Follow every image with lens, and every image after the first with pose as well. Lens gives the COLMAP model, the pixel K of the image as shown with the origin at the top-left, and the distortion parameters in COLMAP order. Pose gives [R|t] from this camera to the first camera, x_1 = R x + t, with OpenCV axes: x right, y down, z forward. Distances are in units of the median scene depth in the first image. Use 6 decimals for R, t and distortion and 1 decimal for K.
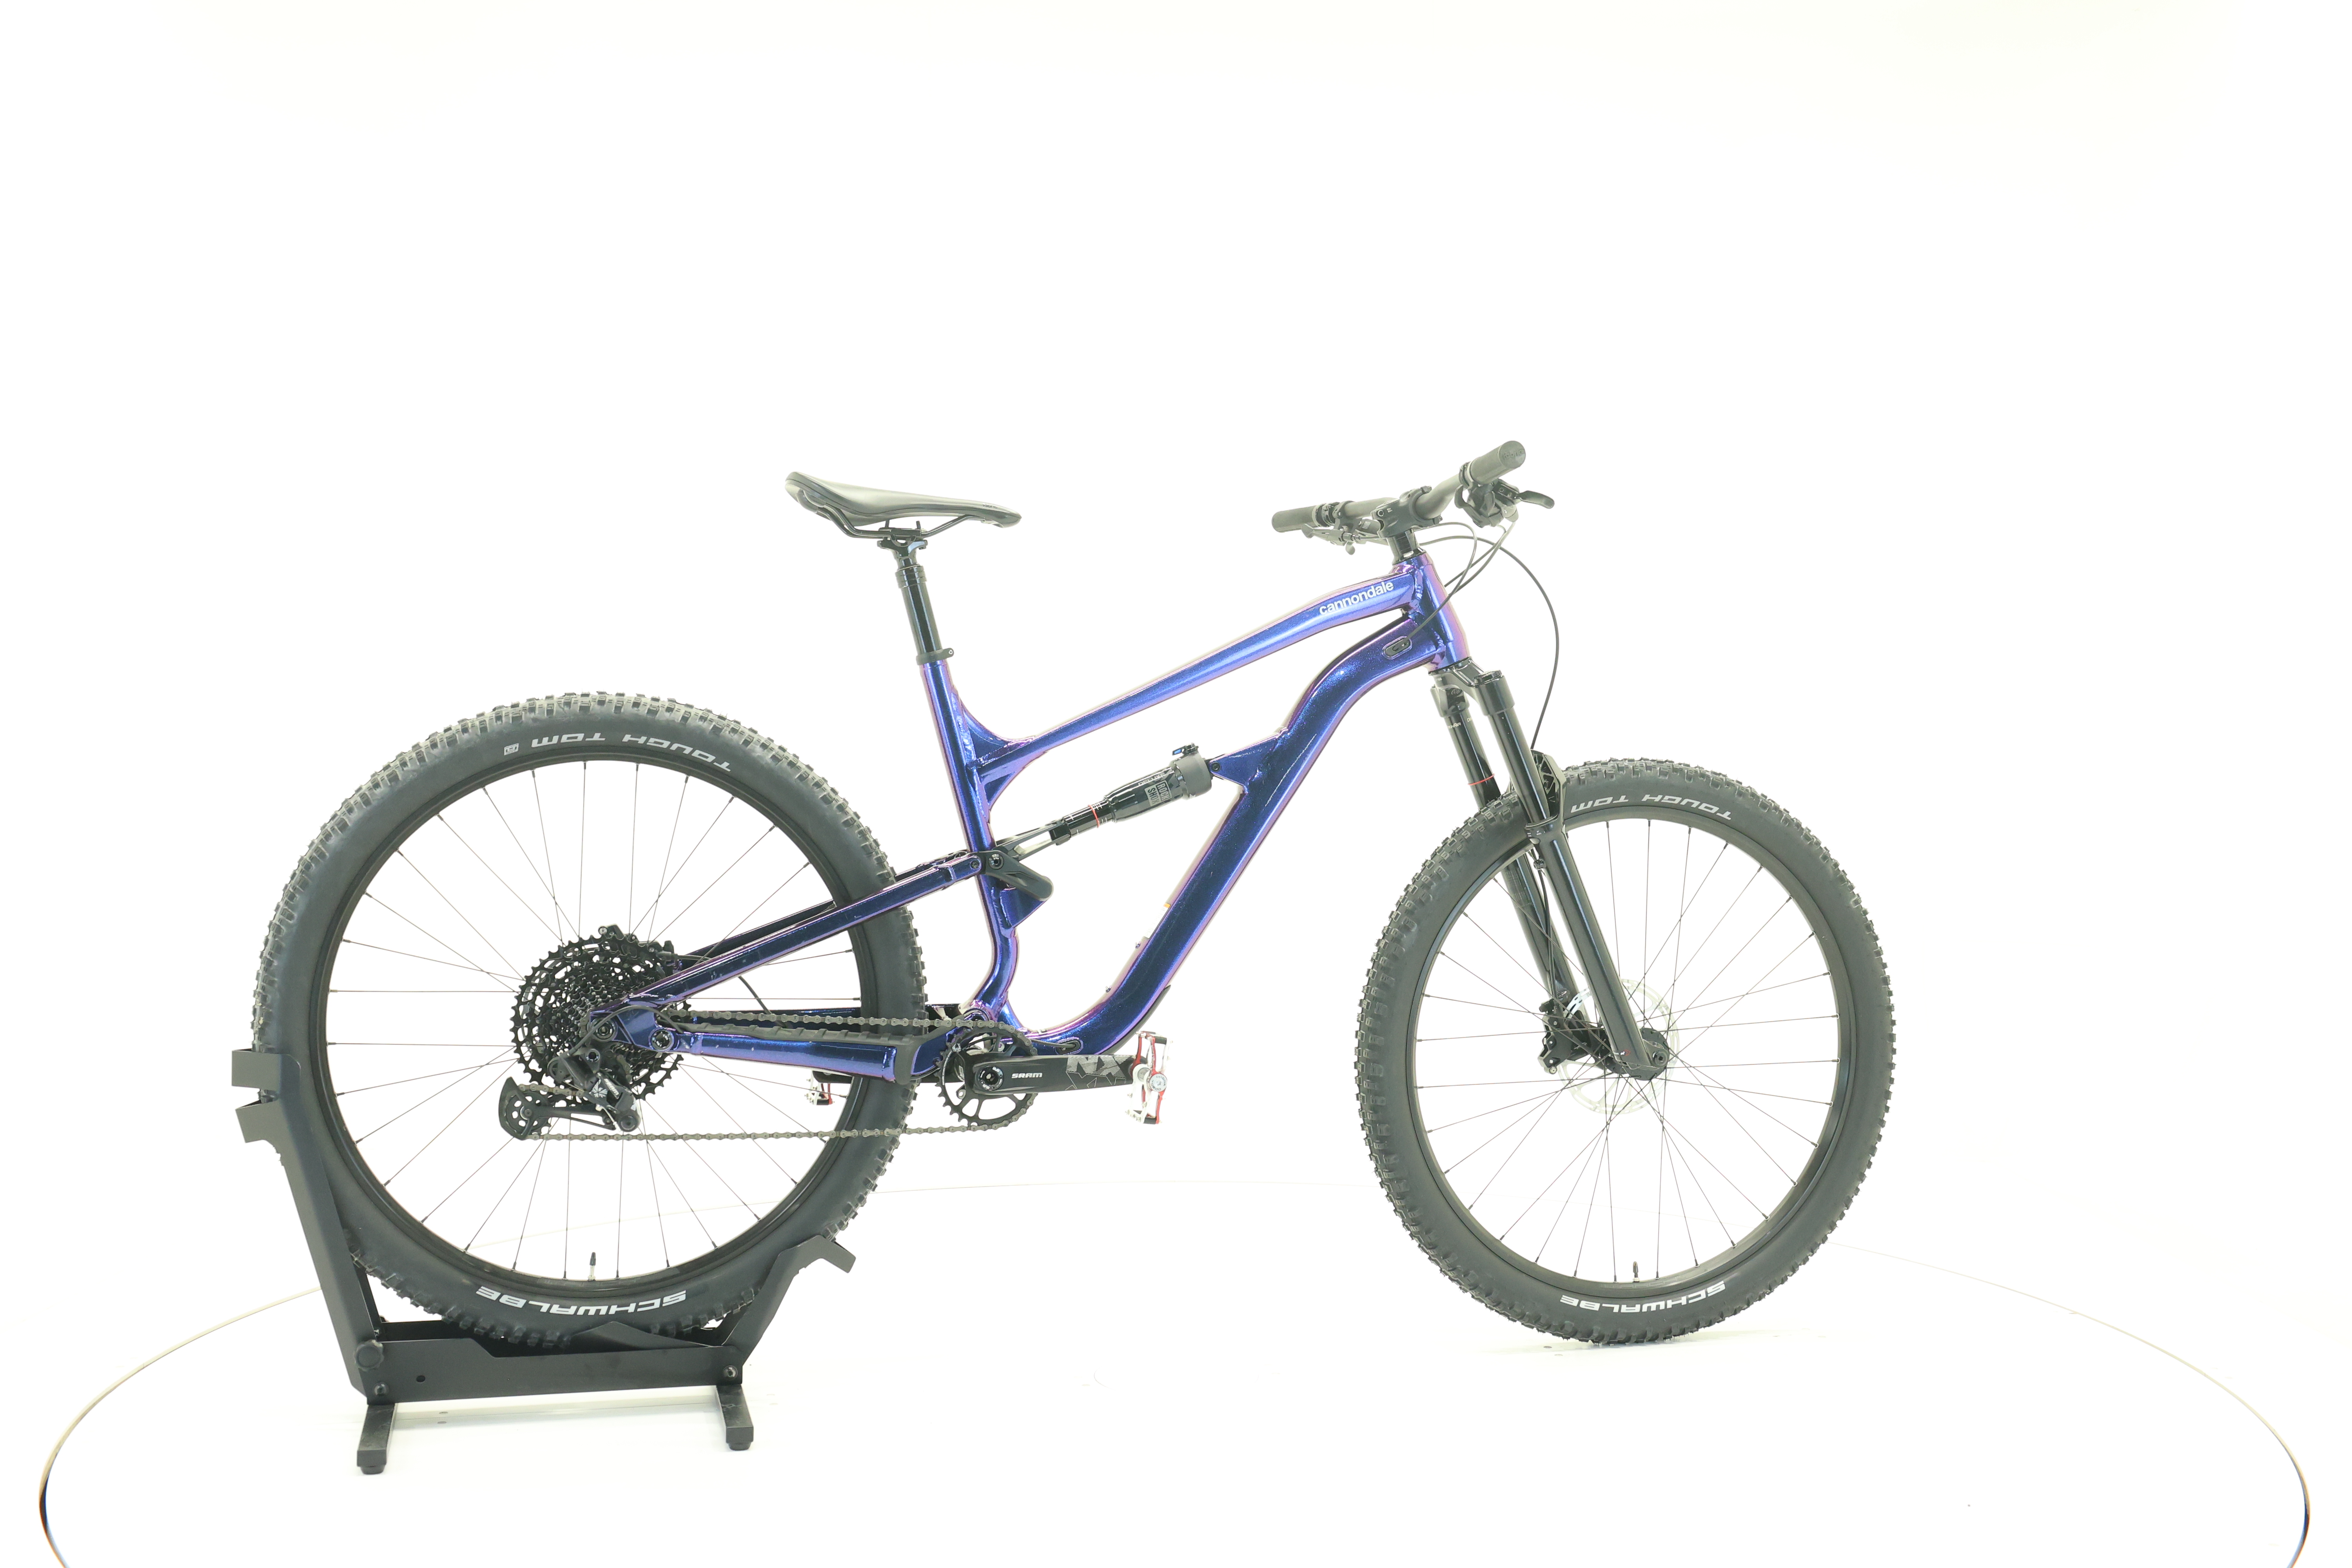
lens RADIAL K [[2446.4, 0, 1171.5], [0, 2446.4, 785.7], [0, 0, 1]] dist [-0.001779, 0.000000]
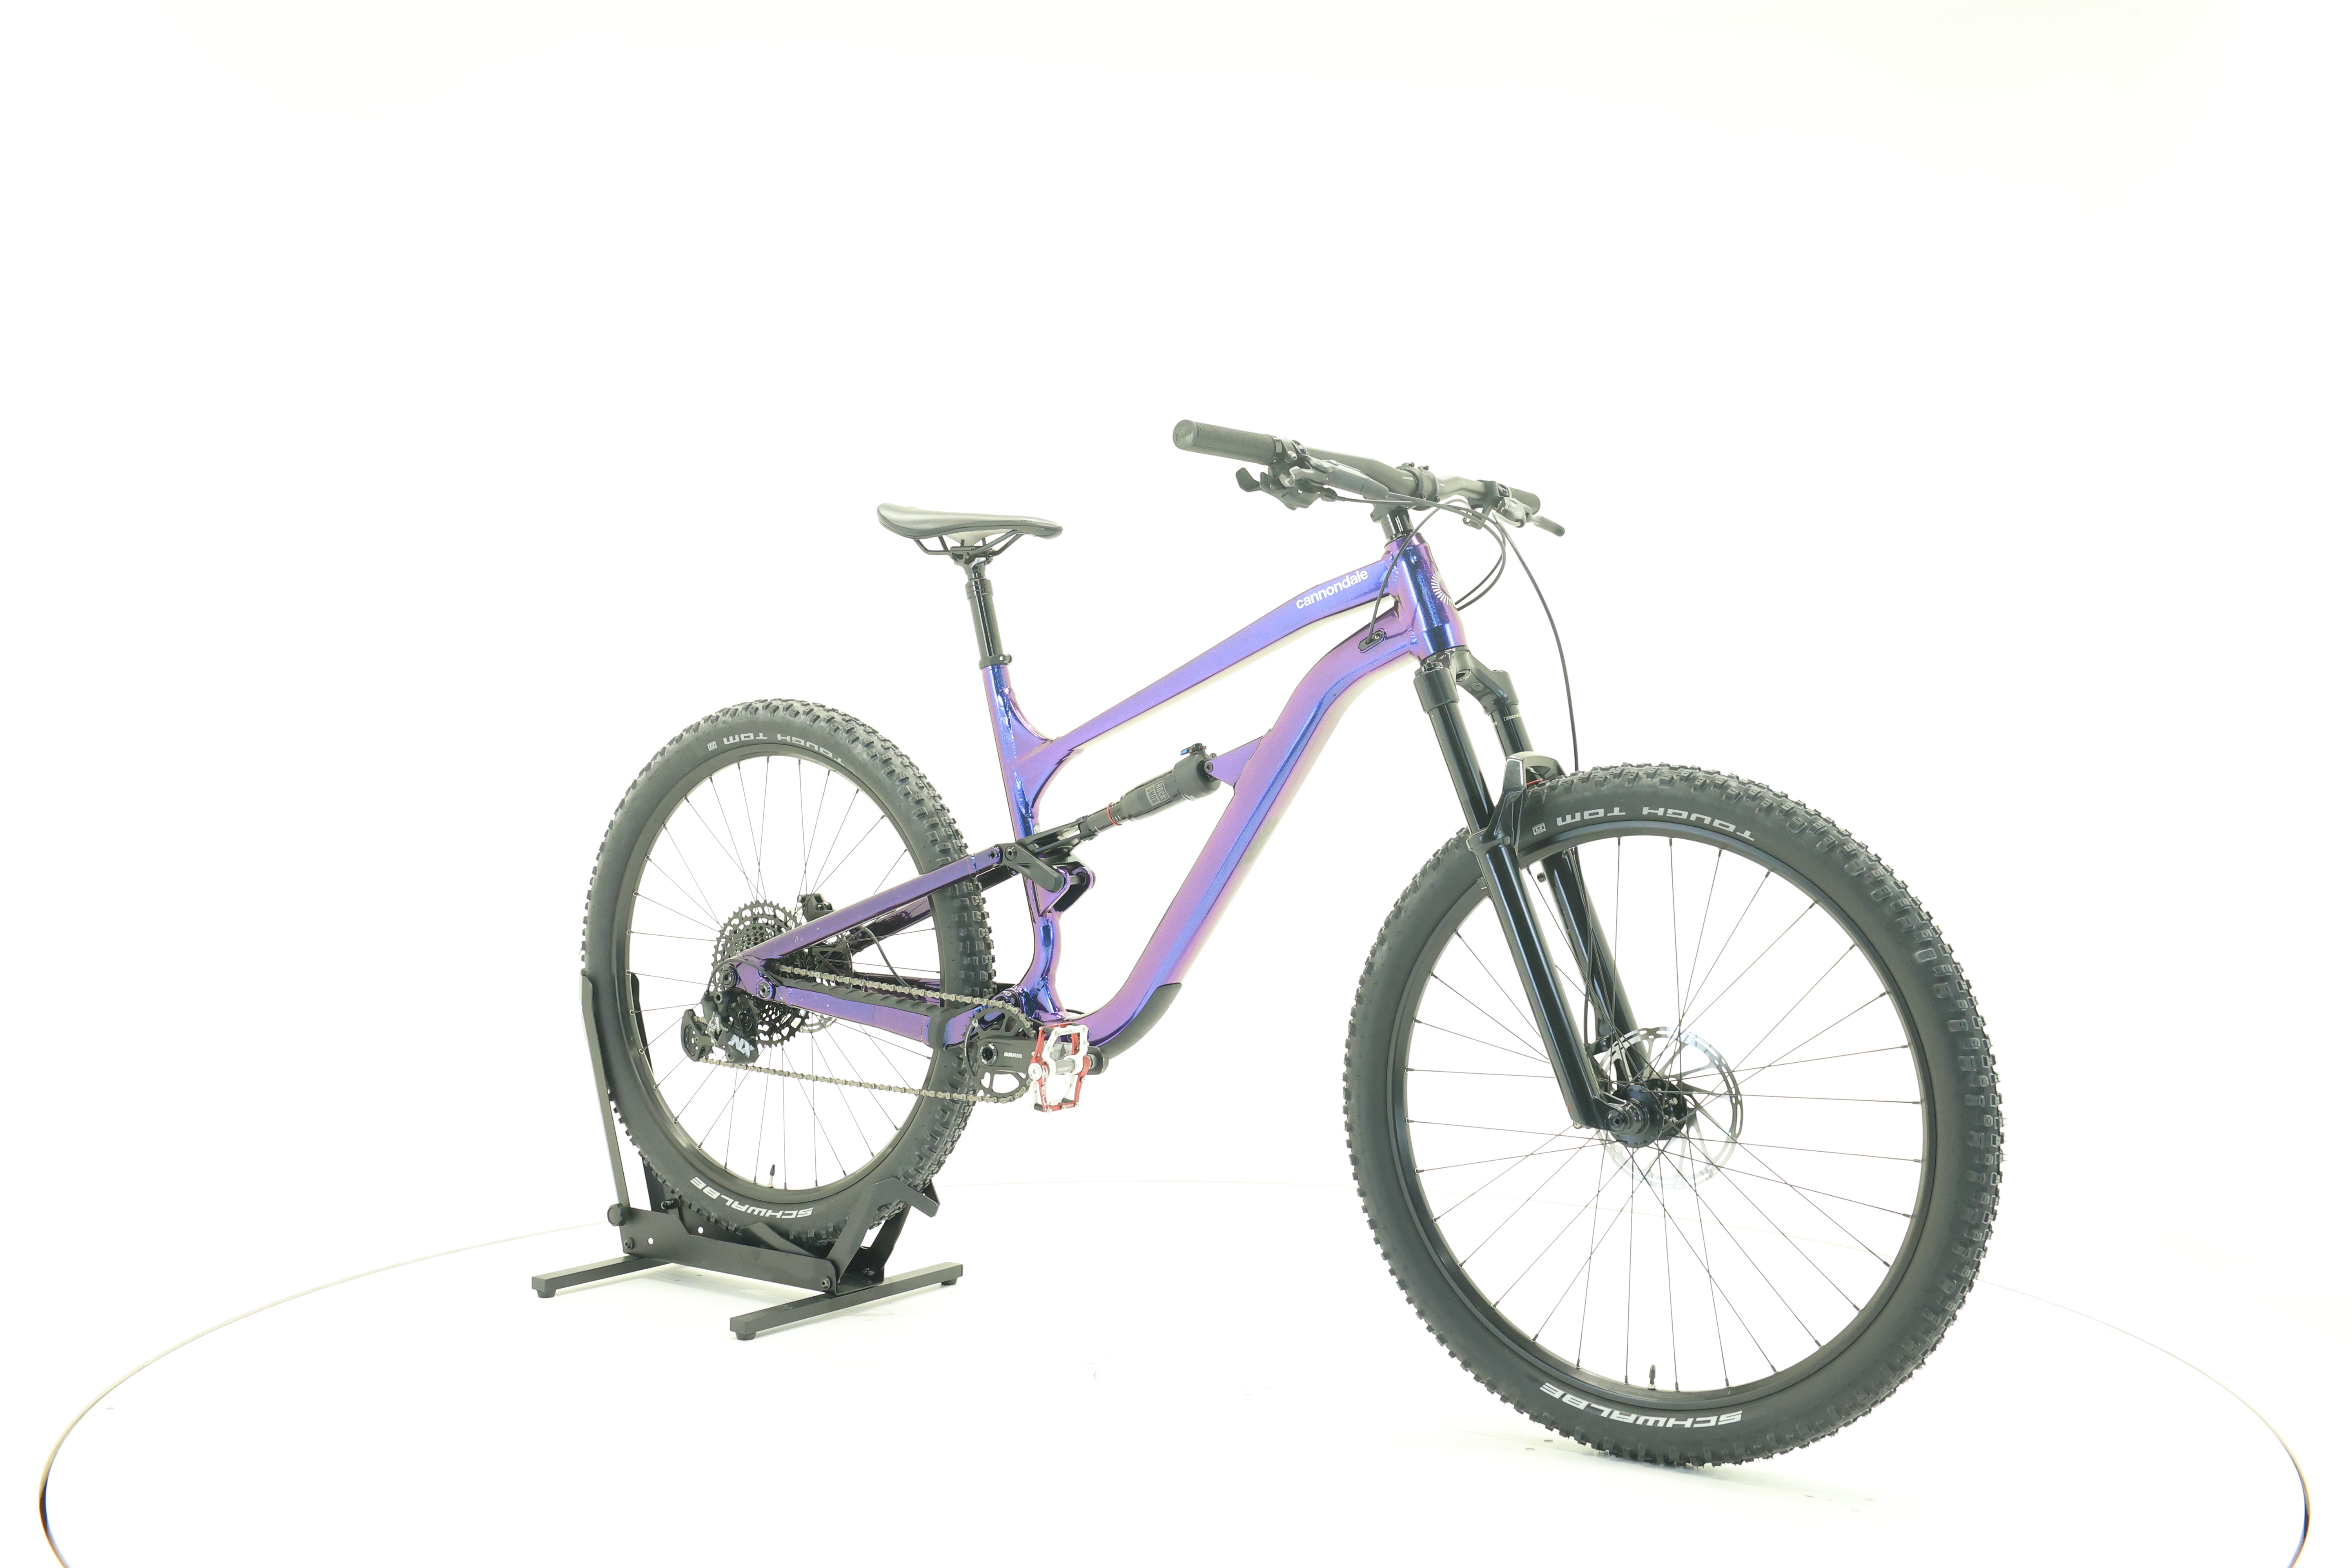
lens RADIAL K [[2446.4, 0, 1172.6], [0, 2446.4, 783.0], [0, 0, 1]] dist [-0.001779, 0.000000]
pose [[0.642891, 0.015119, -0.765808, 0.793395], [-0.018261, 0.999824, 0.004410, -0.005630], [0.765740, 0.011149, 0.643054, 0.367273]]
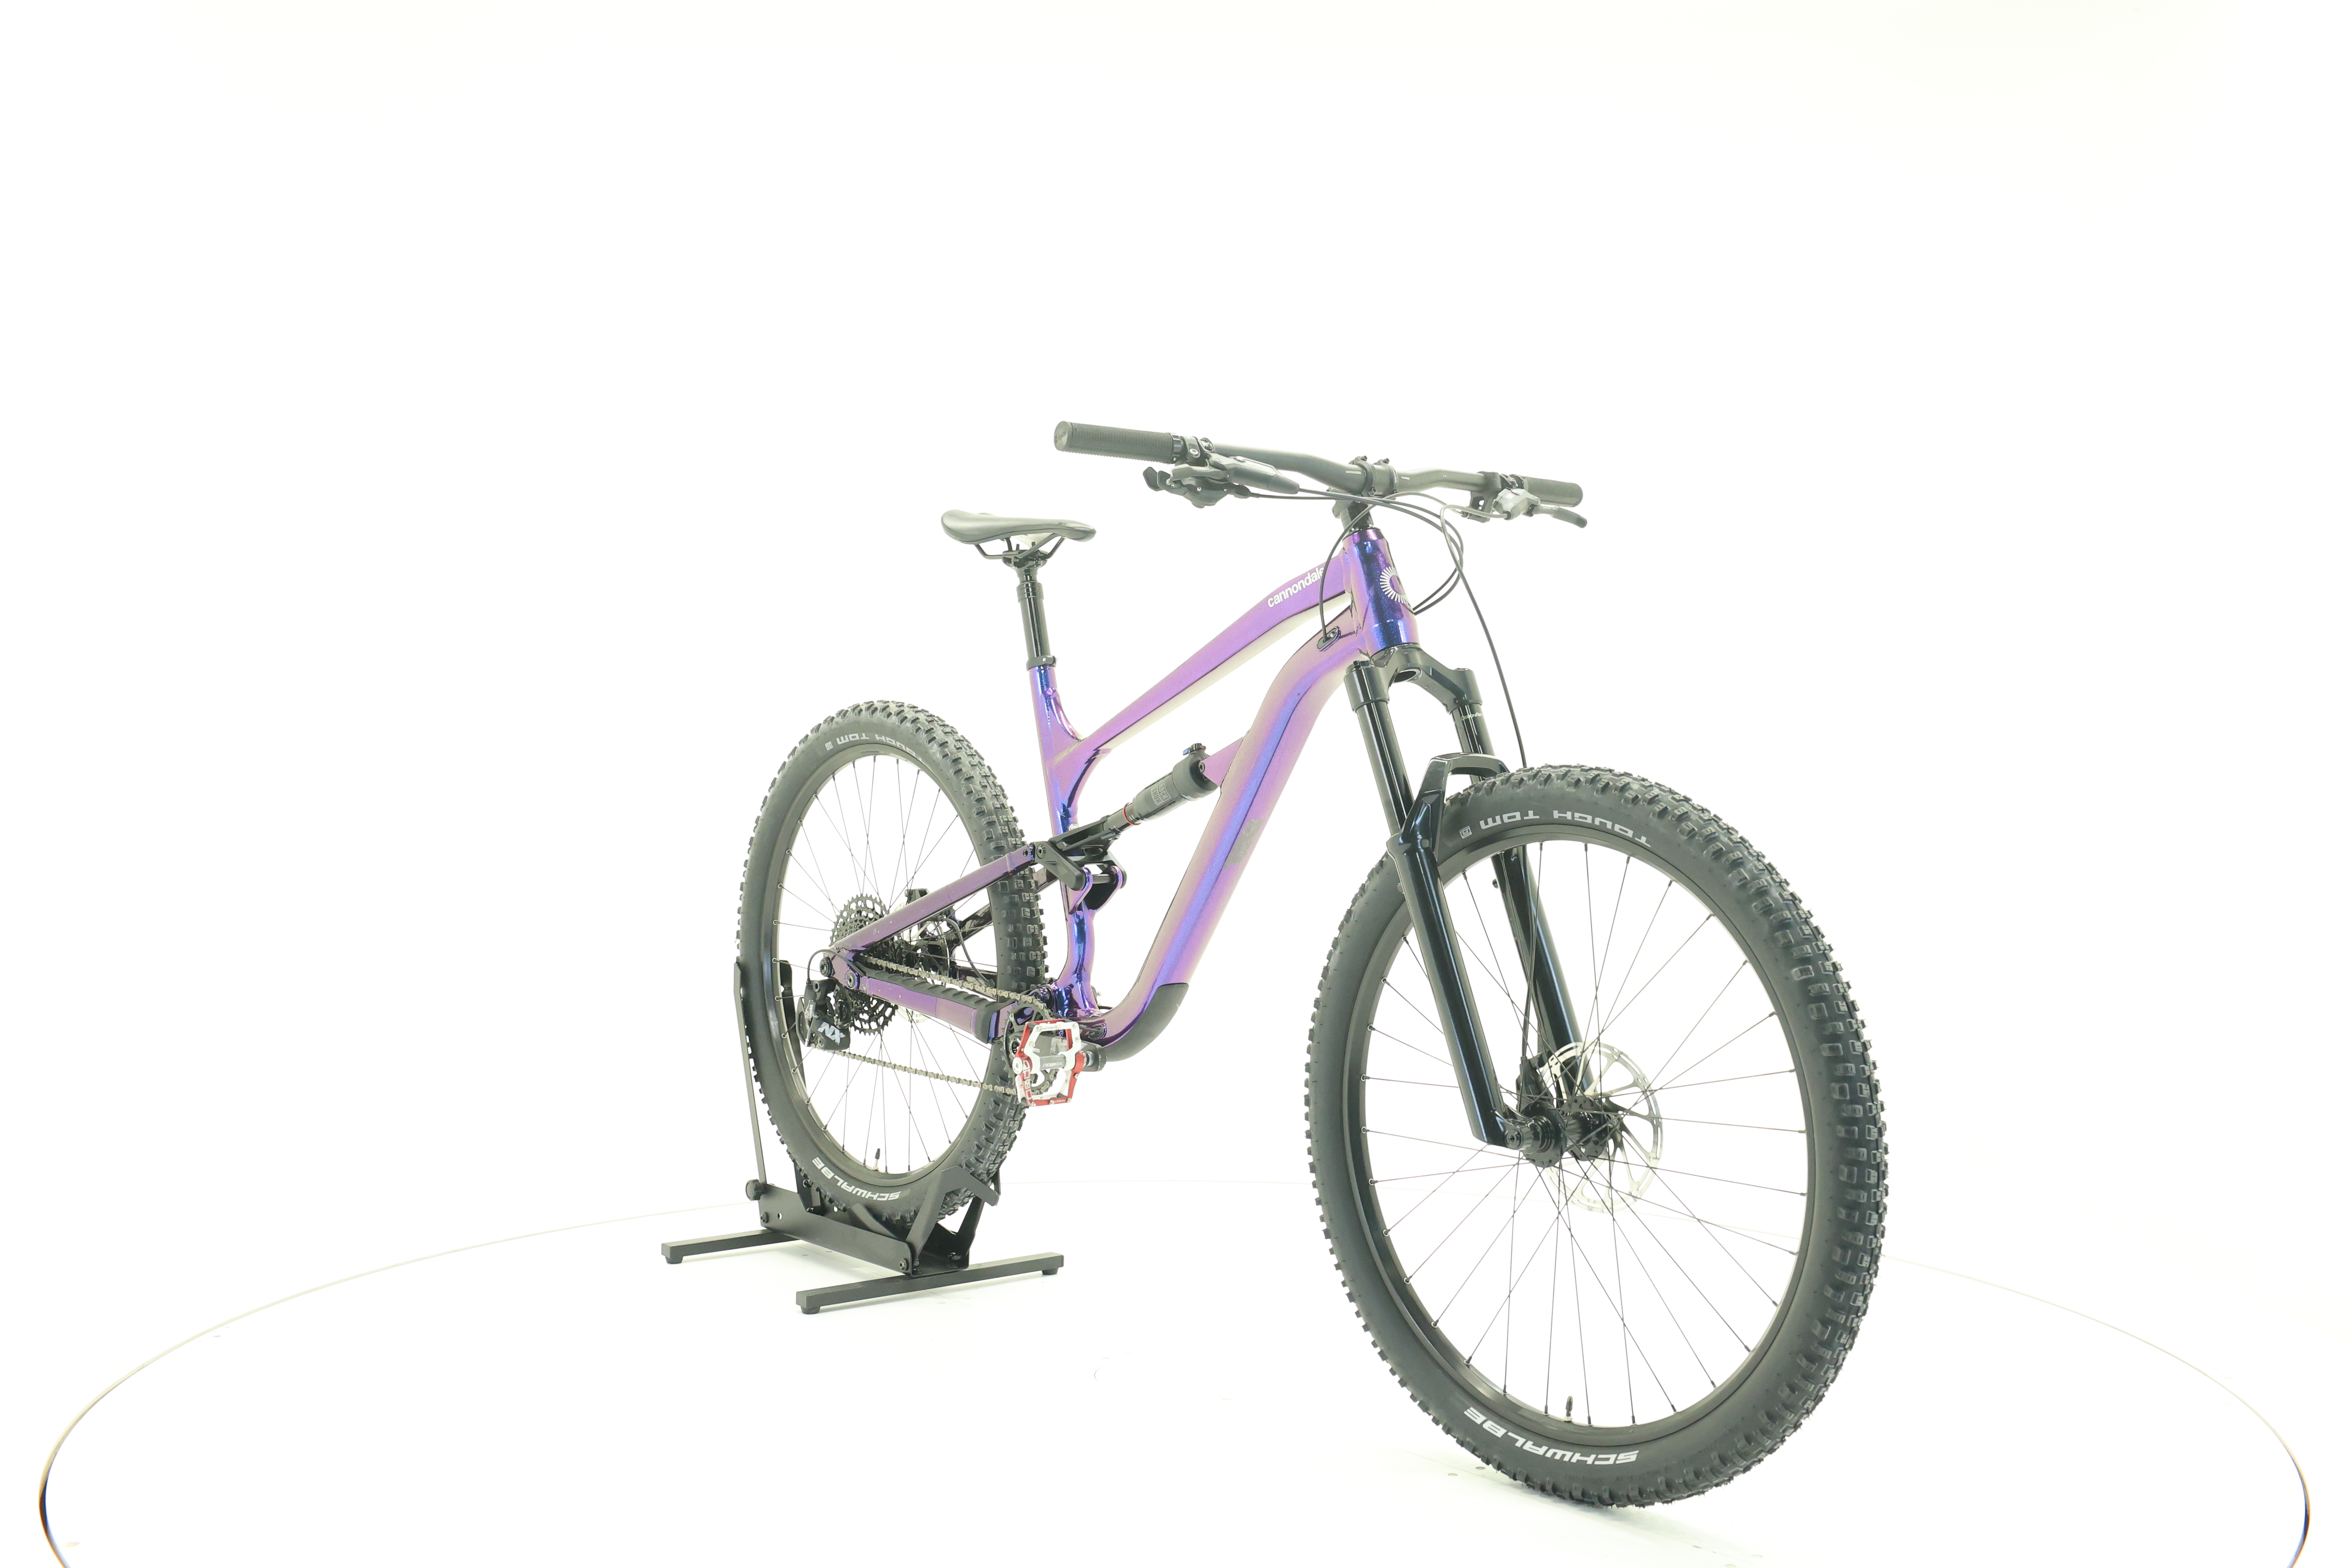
lens RADIAL K [[2446.4, 0, 1175.4], [0, 2446.4, 781.0], [0, 0, 1]] dist [-0.001779, 0.000000]
pose [[0.415989, 0.017014, -0.909210, 0.942548], [-0.022158, 0.999718, 0.008569, -0.010838], [0.909099, 0.016582, 0.416249, 0.602592]]
